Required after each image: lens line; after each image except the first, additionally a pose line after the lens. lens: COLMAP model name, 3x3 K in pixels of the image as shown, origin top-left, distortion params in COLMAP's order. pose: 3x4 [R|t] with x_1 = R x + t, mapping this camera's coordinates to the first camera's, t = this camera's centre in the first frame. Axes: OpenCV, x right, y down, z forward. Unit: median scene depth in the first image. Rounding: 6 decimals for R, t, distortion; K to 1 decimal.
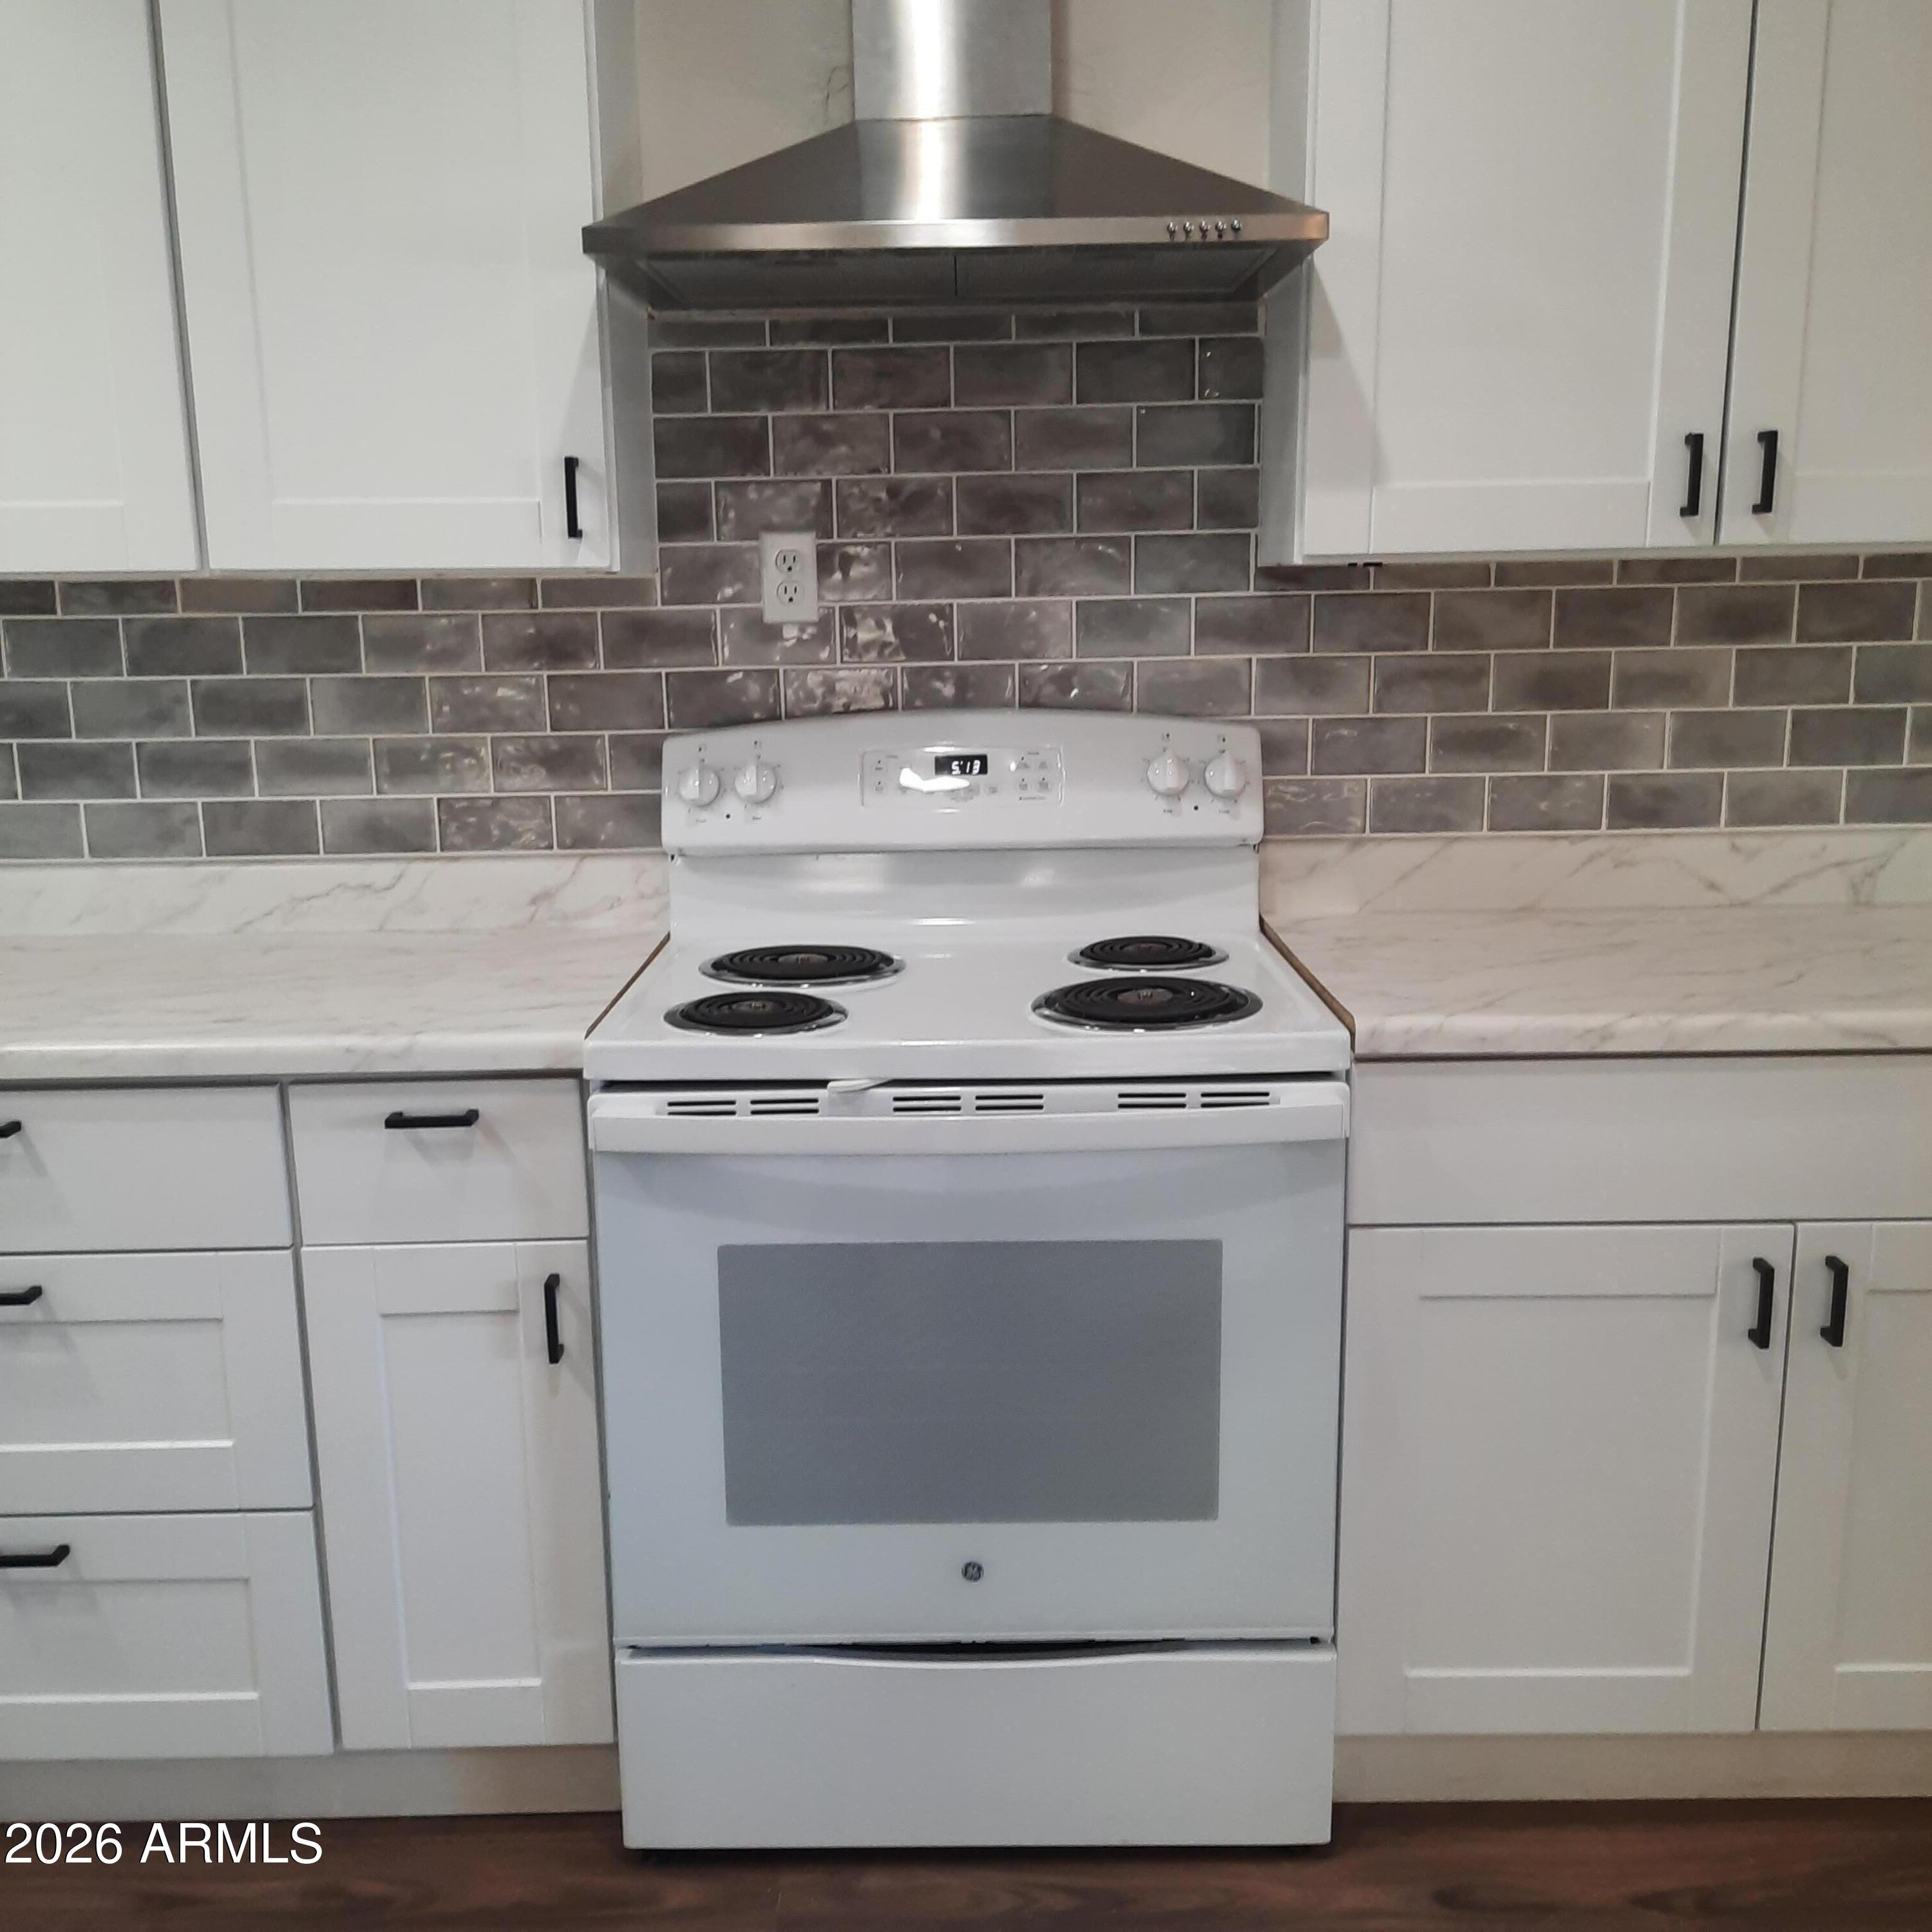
lens RADIAL K [[1873.5, 0, 952.7], [0, 1873.5, 964.6], [0, 0, 1]] dist [0.052473, -0.038988]
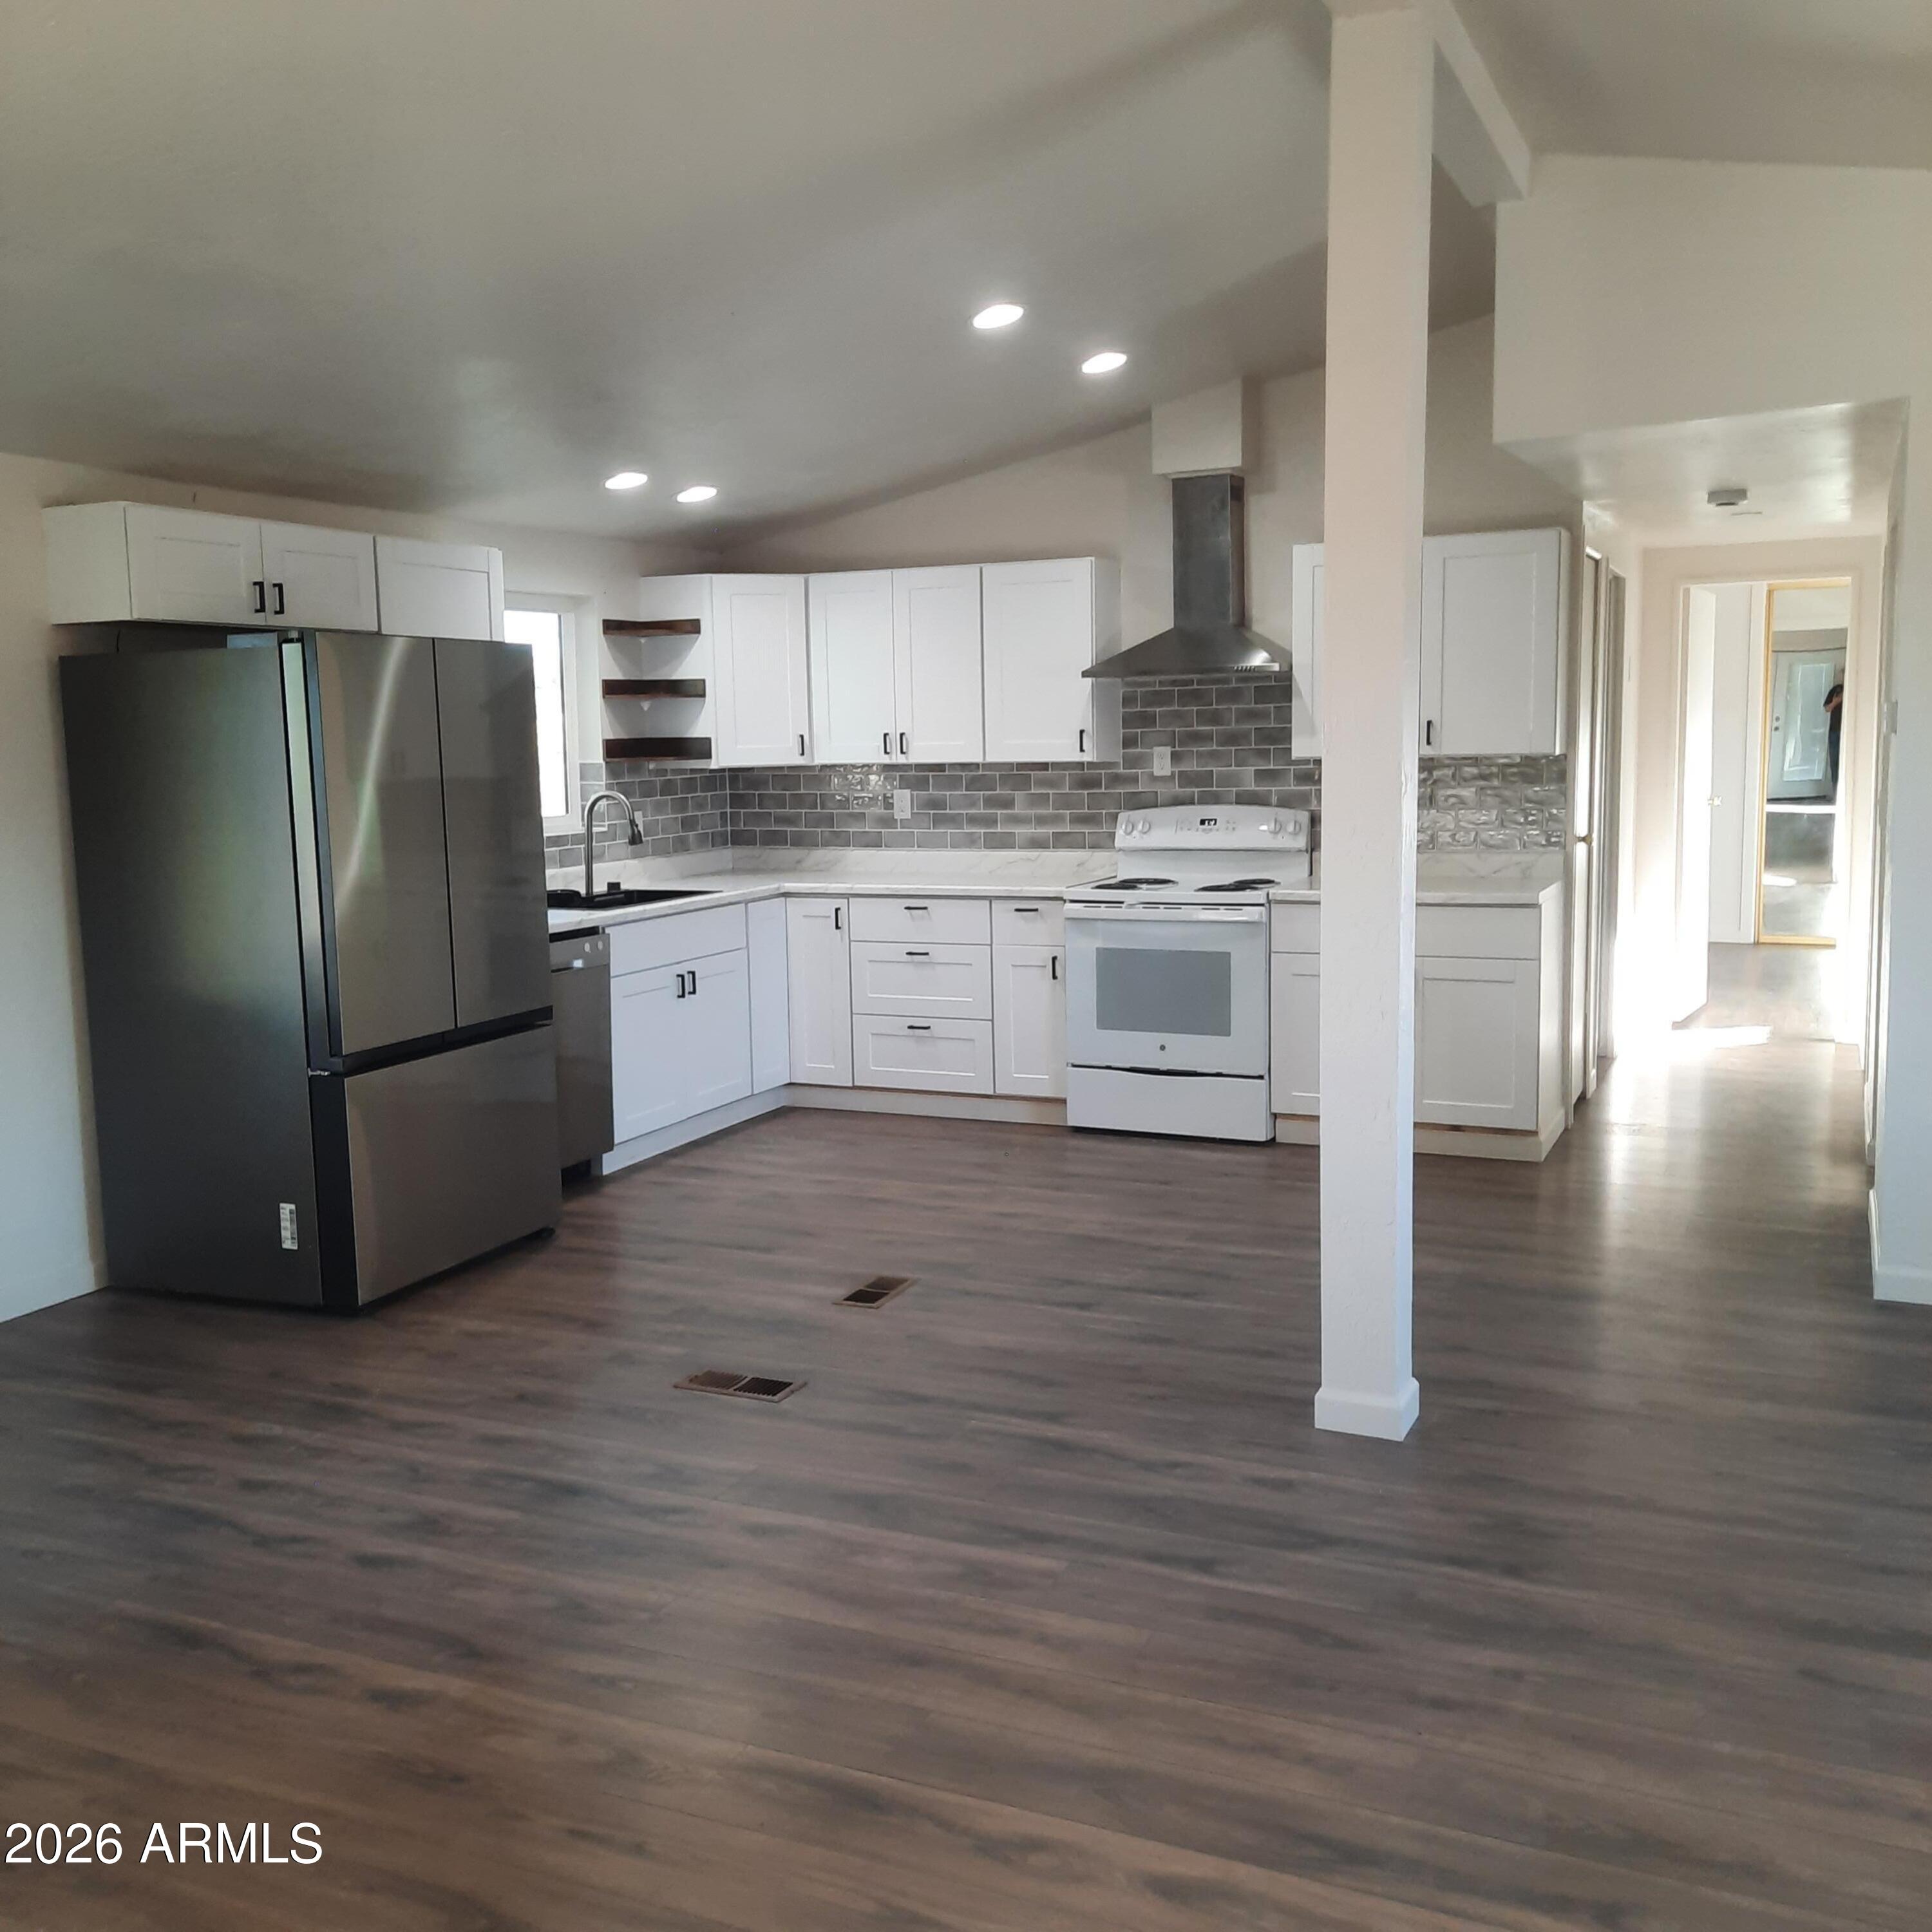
lens RADIAL K [[1873.5, 0, 952.7], [0, 1873.5, 964.6], [0, 0, 1]] dist [0.052473, -0.038988]
pose [[0.908468, 0.048149, -0.415172, 0.912572], [-0.076993, 0.995621, -0.053008, 0.321060], [0.410801, 0.080122, 0.908198, -1.941585]]
